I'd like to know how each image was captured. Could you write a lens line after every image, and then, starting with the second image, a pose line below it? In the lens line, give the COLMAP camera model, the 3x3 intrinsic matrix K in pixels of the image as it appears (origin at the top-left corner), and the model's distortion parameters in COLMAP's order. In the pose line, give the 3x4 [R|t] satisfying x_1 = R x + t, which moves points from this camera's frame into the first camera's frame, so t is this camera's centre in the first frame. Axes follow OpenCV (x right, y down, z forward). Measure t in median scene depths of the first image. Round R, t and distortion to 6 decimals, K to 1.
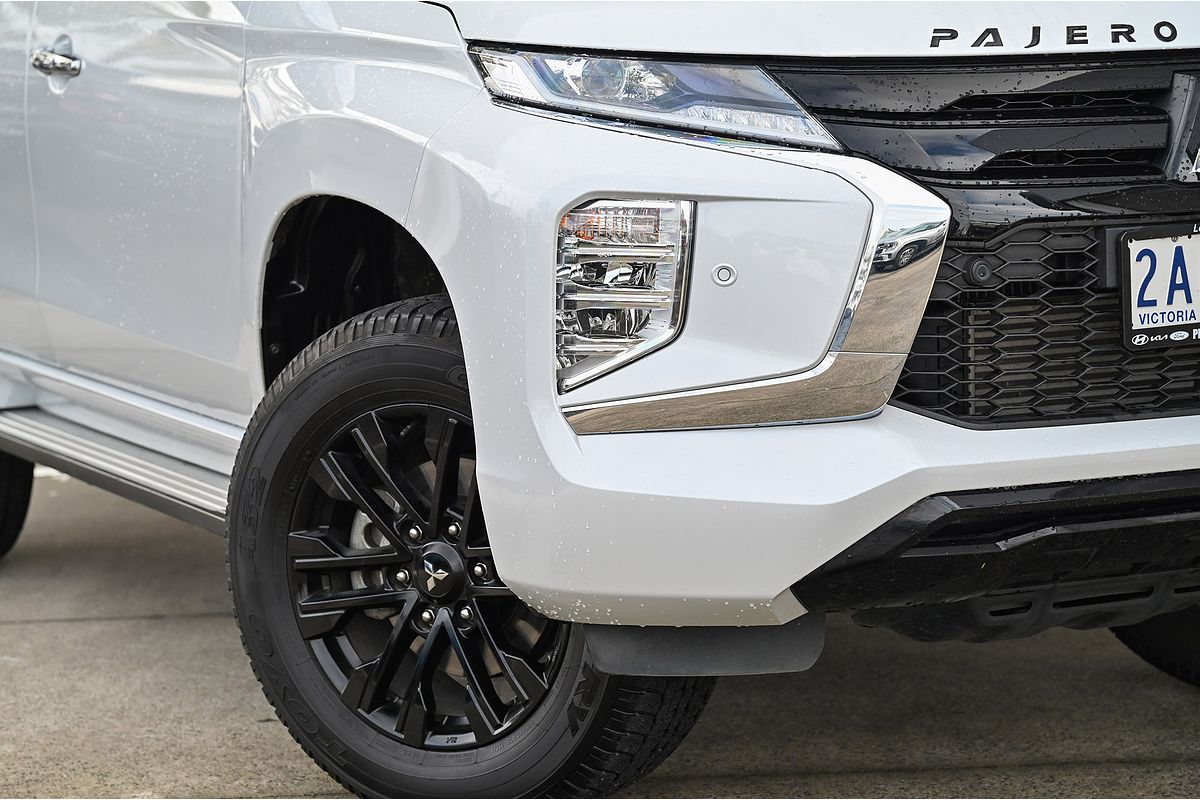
lens RADIAL K [[3527.8, 0, 600.0], [0, 3527.8, 400.0], [0, 0, 1]] dist [0.013601, -0.797503]
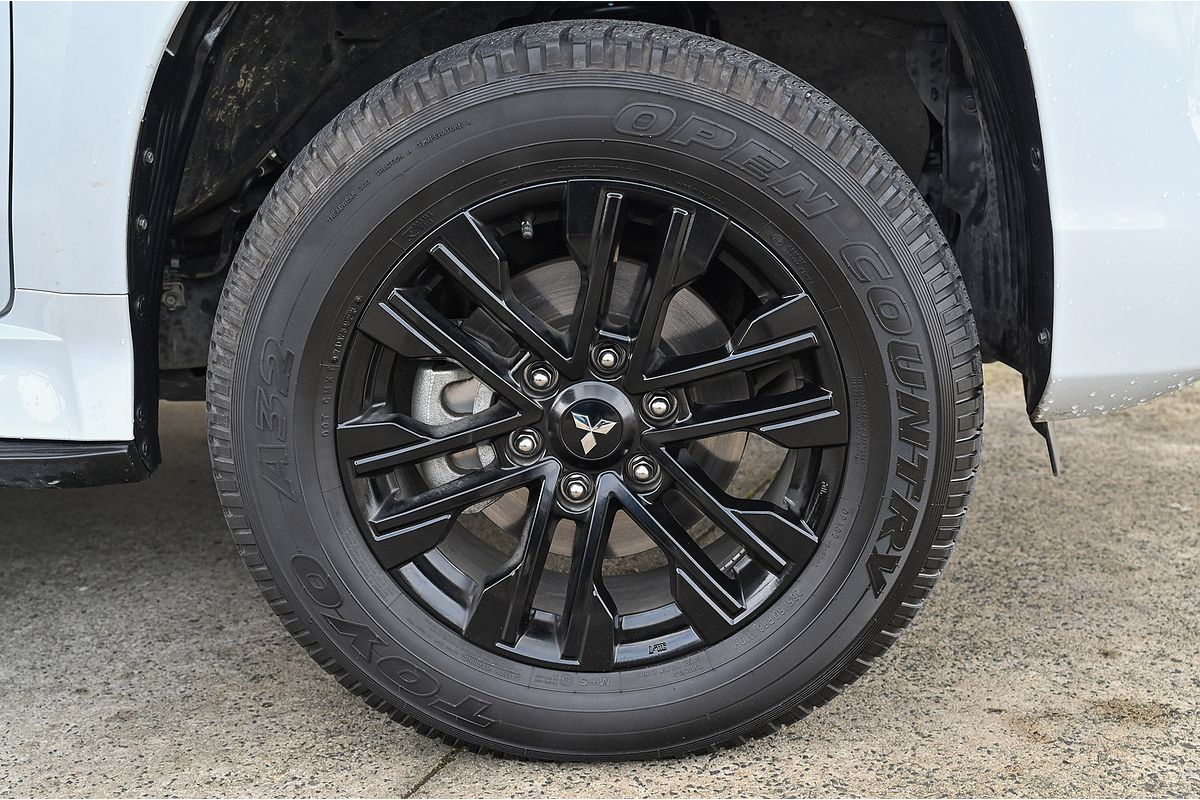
lens RADIAL K [[1391.3, 0, 600.0], [0, 1391.3, 400.0], [0, 0, 1]] dist [-0.005505, -0.001464]
pose [[0.845167, -0.223549, 0.485508, -0.194525], [0.196428, 0.974679, 0.106845, 0.016078], [-0.497100, 0.005065, 0.867679, 0.829690]]
